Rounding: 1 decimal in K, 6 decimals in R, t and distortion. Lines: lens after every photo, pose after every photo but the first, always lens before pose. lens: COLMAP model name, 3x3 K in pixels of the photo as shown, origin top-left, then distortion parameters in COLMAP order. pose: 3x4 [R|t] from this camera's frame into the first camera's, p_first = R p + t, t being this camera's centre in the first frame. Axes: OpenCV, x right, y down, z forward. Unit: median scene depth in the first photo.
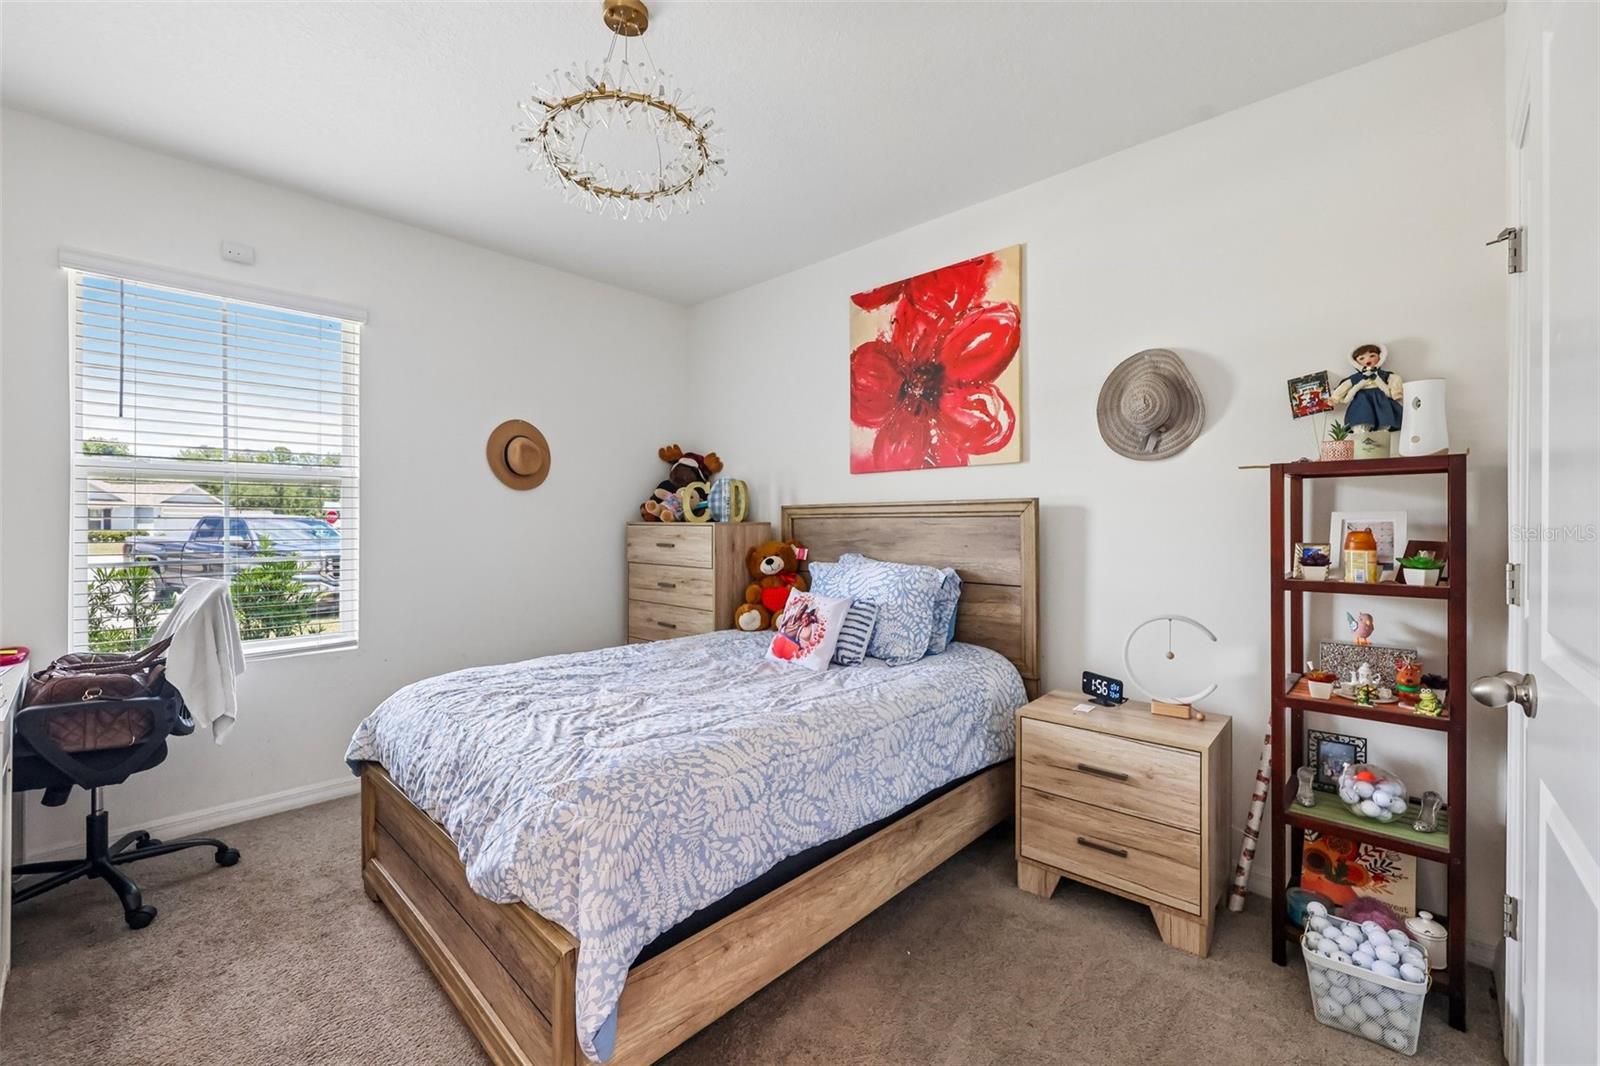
lens RADIAL K [[658.7, 0, 789.7], [0, 658.7, 520.8], [0, 0, 1]] dist [0.001733, -0.000434]
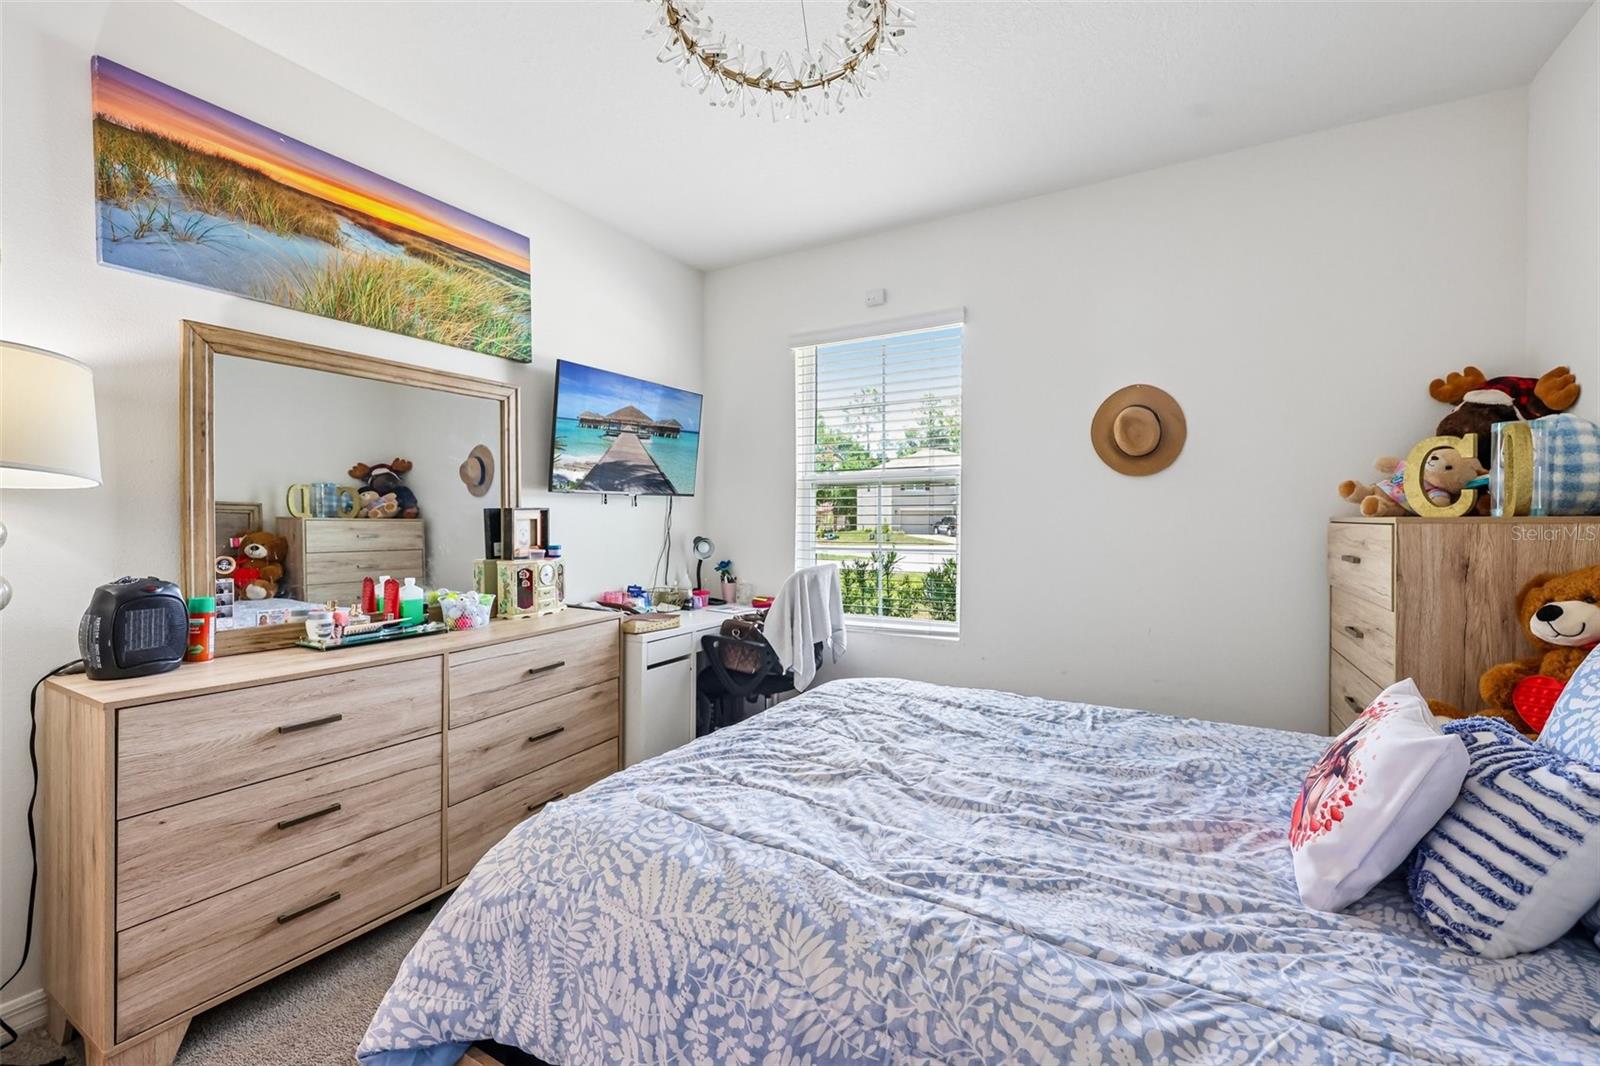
lens RADIAL K [[658.7, 0, 789.7], [0, 658.7, 520.8], [0, 0, 1]] dist [0.001733, -0.000434]
pose [[0.244679, 0.000327, -0.969604, 0.453453], [0.002951, 0.999995, 0.001082, 0.006589], [0.969600, -0.003126, 0.244677, 0.808559]]
